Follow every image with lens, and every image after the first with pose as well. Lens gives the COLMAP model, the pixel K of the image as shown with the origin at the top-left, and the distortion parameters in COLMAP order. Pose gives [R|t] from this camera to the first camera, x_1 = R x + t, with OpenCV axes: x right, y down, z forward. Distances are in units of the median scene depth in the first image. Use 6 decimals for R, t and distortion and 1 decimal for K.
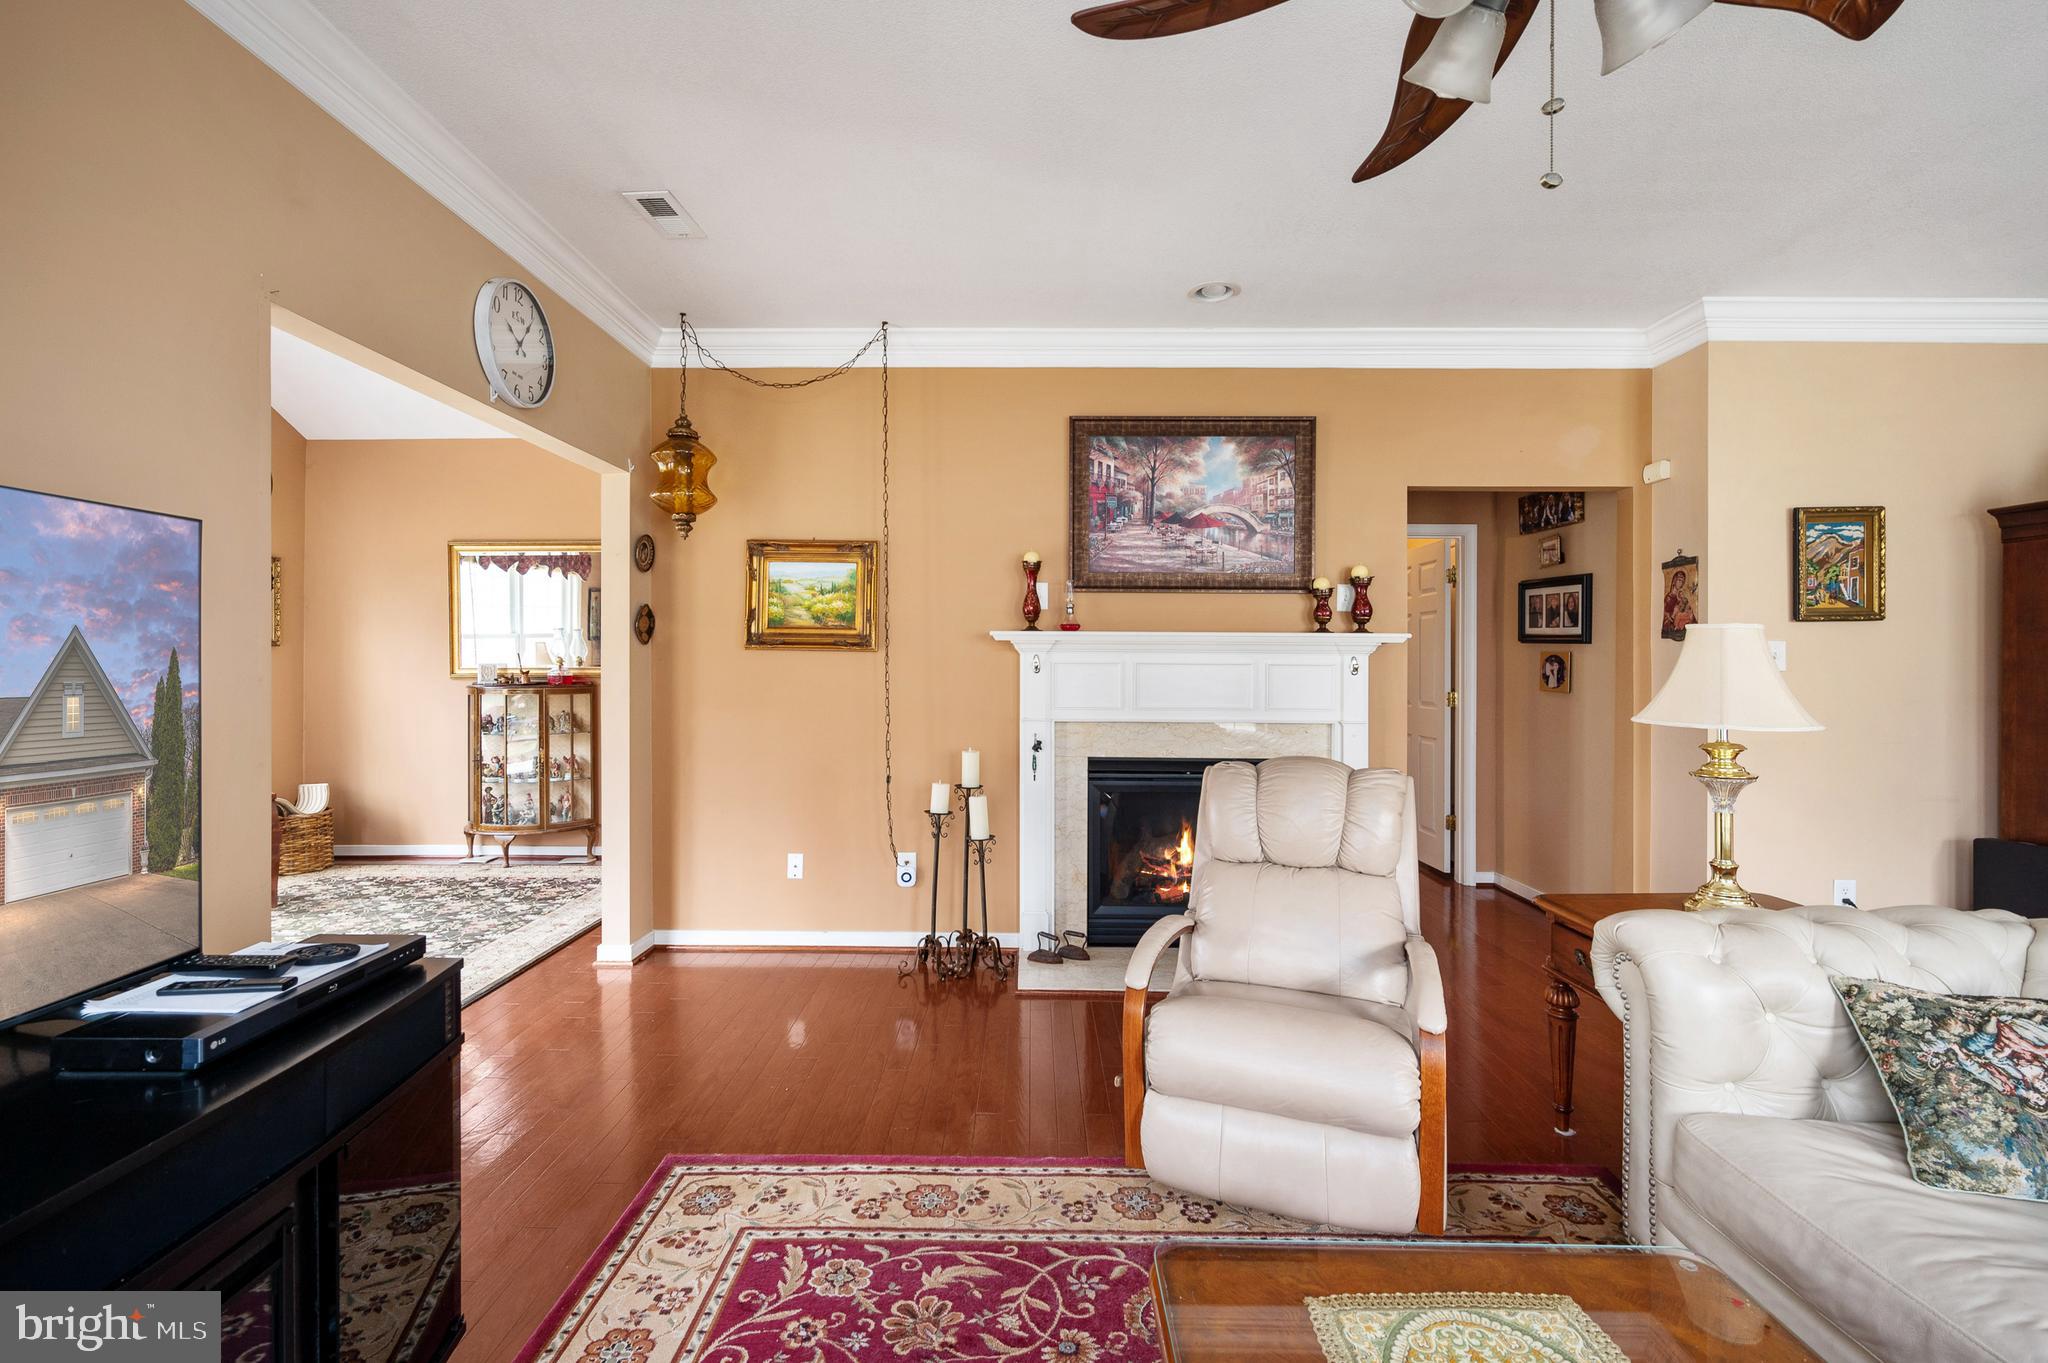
lens RADIAL K [[886.6, 0, 1024.0], [0, 886.6, 671.3], [0, 0, 1]] dist [0.001290, 0.000485]
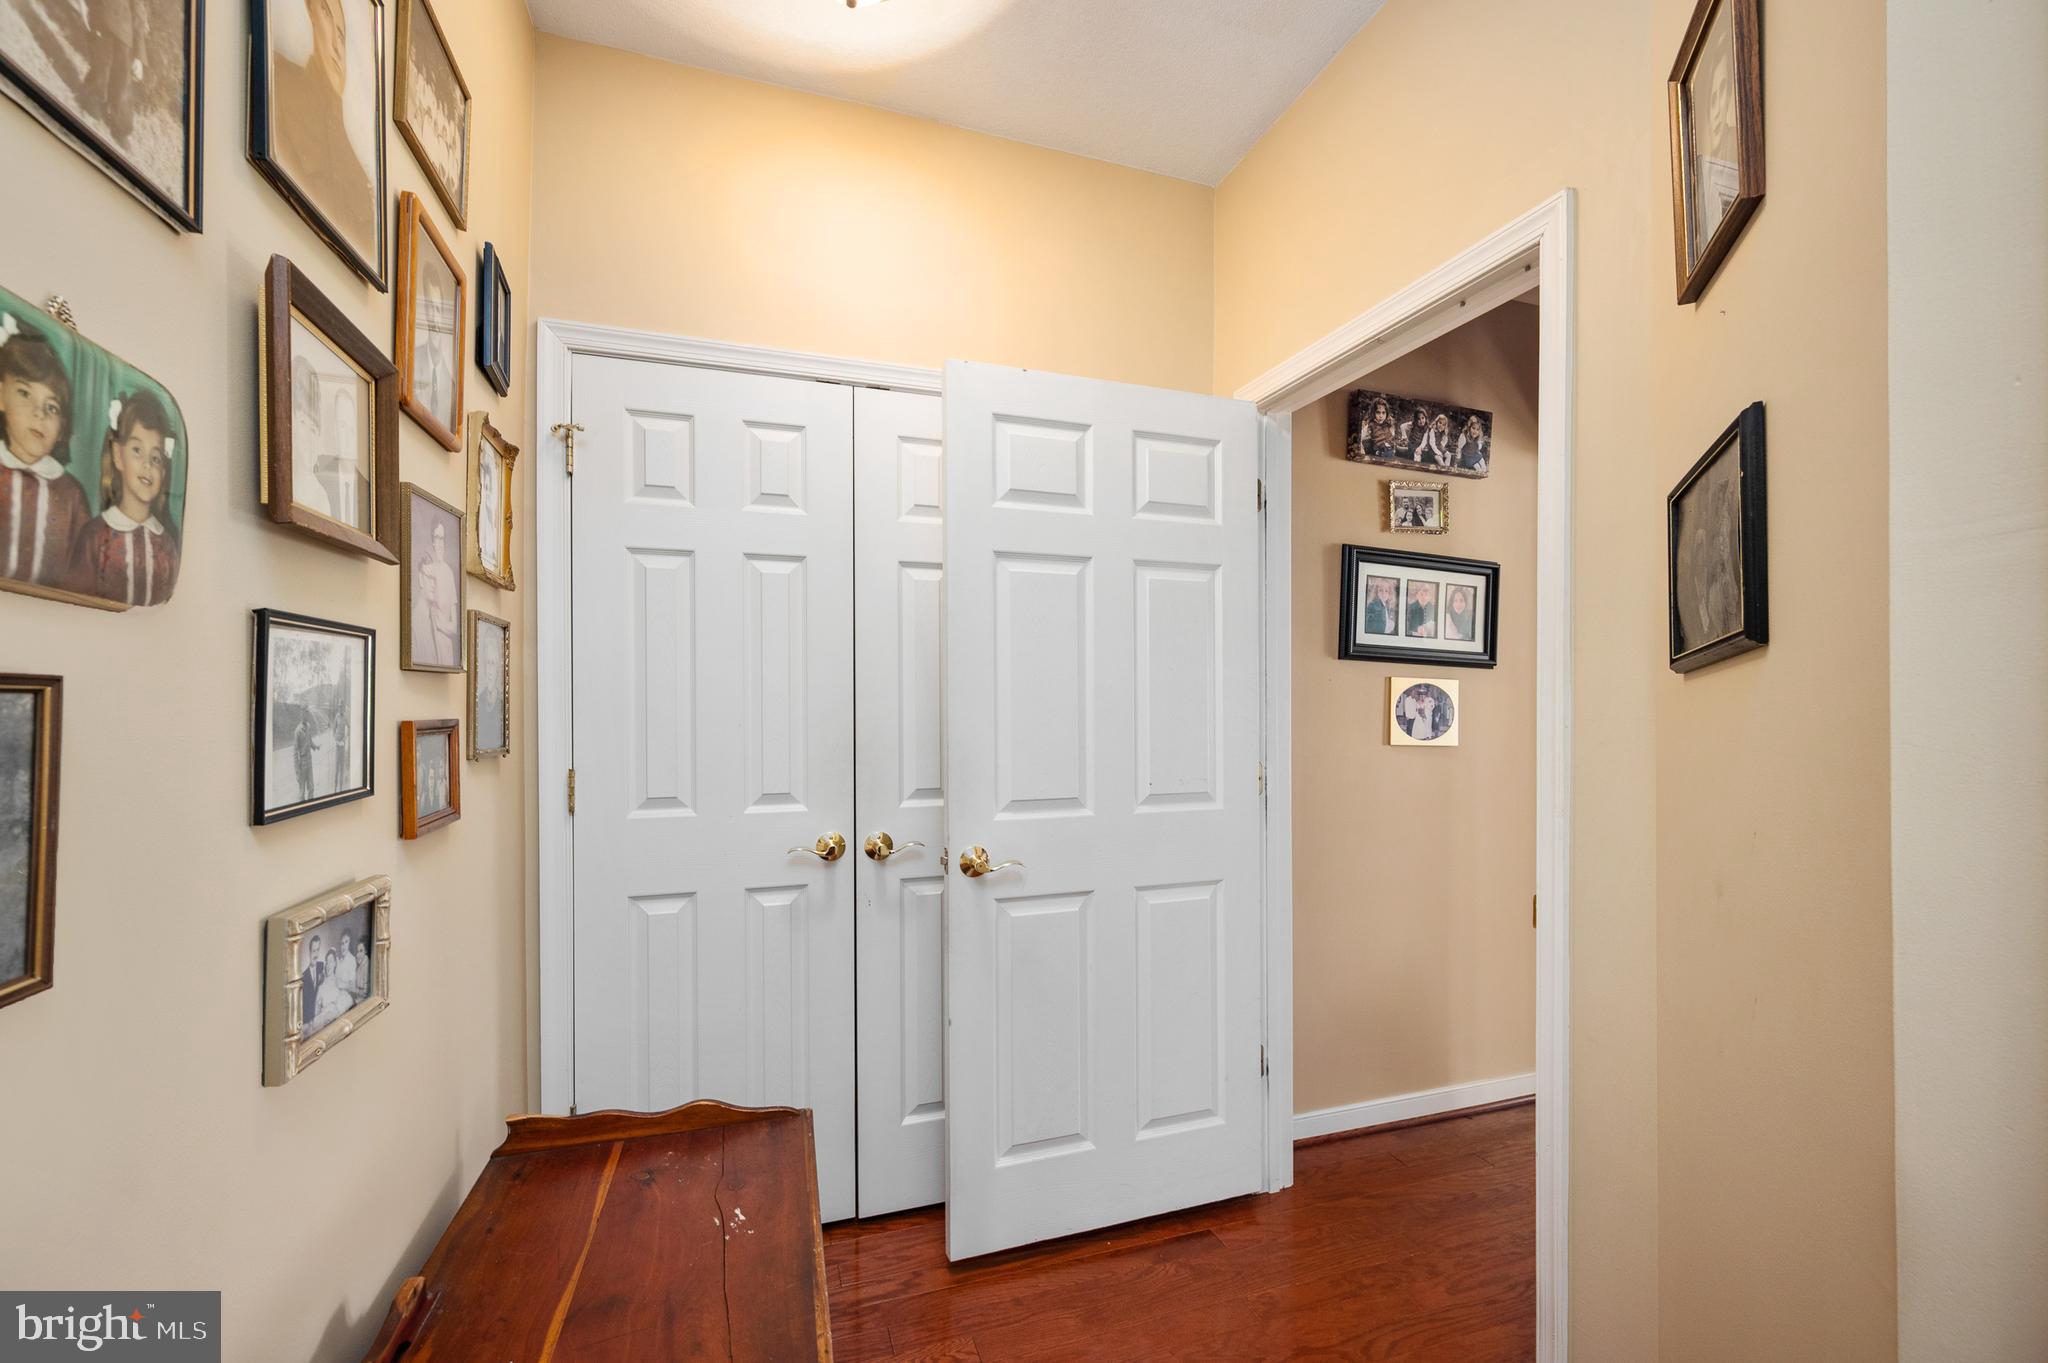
lens RADIAL K [[811.9, 0, 1020.2], [0, 811.9, 697.1], [0, 0, 1]] dist [0.001141, -0.000449]
pose [[-0.322692, 0.002990, 0.946499, 0.168210], [0.004711, 0.999988, -0.001553, -0.010044], [-0.946492, 0.003958, -0.322702, 1.423913]]
